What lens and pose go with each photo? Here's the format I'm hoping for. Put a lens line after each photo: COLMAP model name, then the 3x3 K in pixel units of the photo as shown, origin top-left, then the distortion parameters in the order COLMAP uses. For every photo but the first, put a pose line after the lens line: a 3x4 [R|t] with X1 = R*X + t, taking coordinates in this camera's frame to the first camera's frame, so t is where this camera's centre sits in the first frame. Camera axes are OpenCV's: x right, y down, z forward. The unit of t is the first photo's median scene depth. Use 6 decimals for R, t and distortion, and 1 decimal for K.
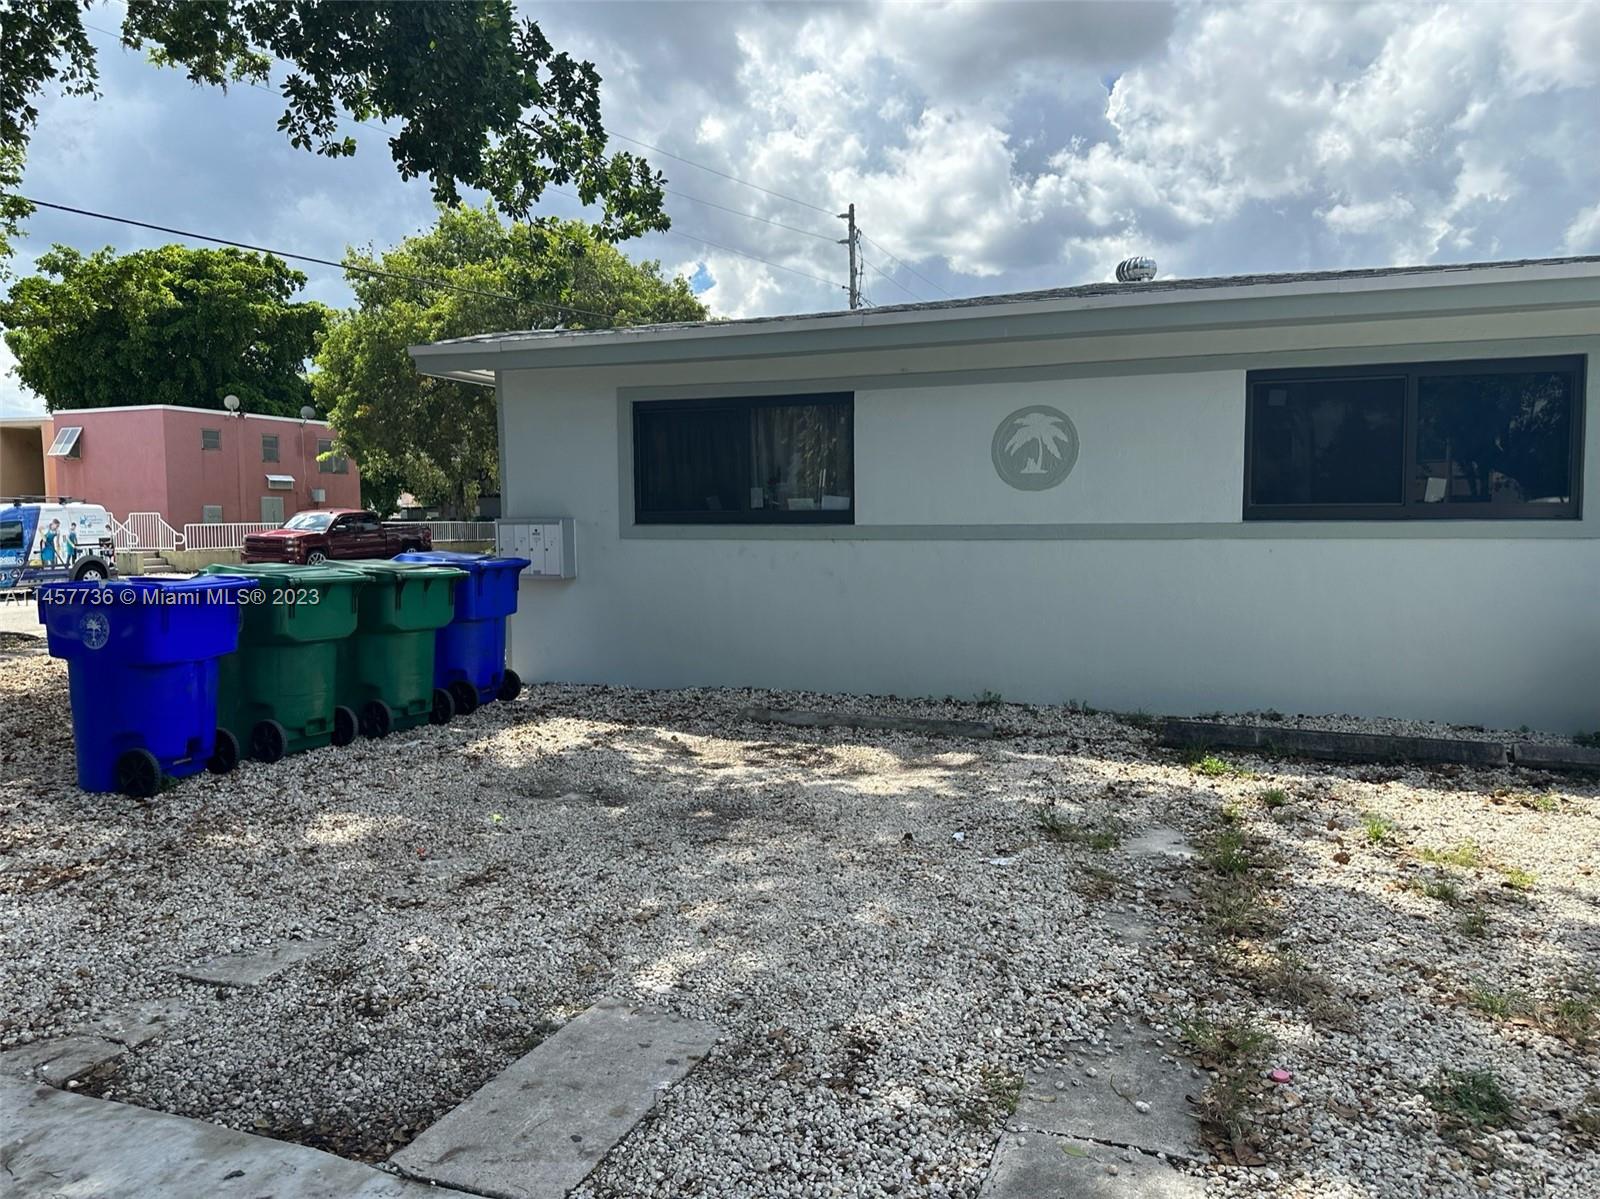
lens RADIAL K [[1119.4, 0, 800.0], [0, 1119.4, 599.5], [0, 0, 1]] dist [0.154471, -0.309151]
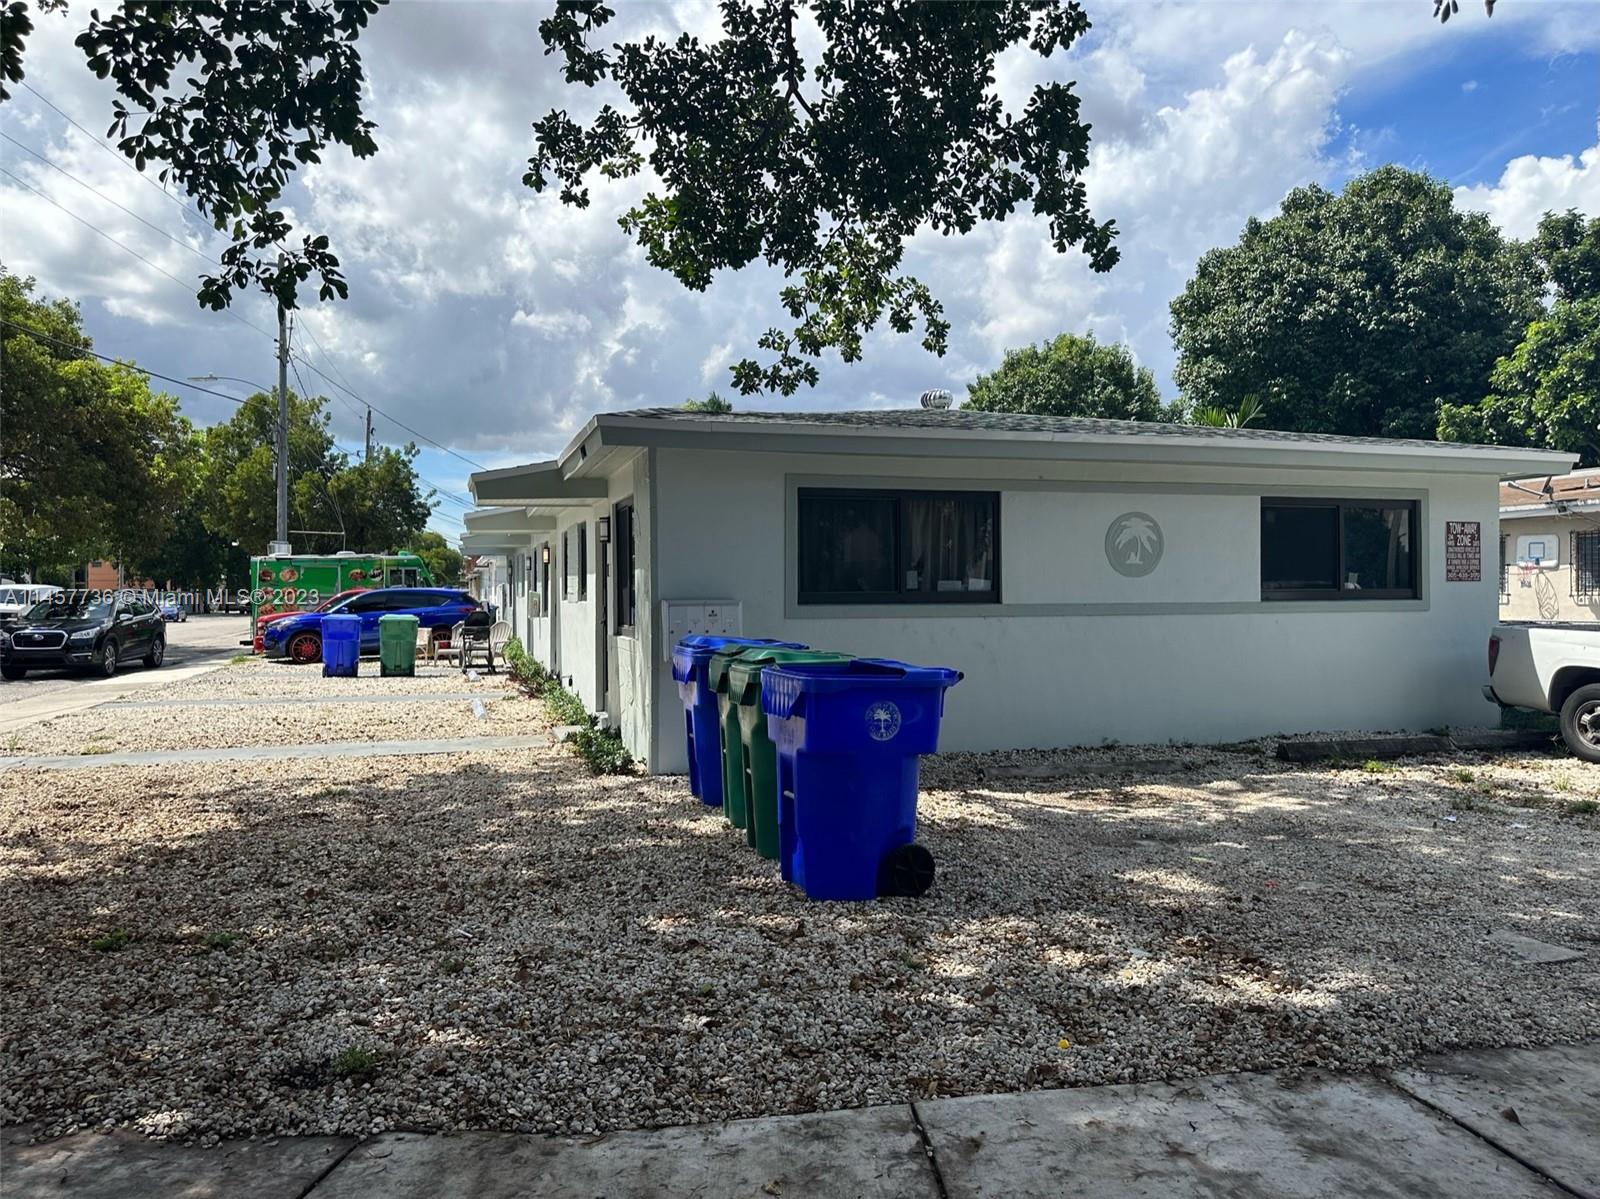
lens RADIAL K [[1130.7, 0, 798.4], [0, 1130.7, 604.8], [0, 0, 1]] dist [0.067865, -0.100686]
pose [[0.800664, -0.001615, 0.599112, -0.843566], [0.045344, 0.997292, -0.057909, -0.007082], [-0.597395, 0.073531, 0.798569, 0.189343]]
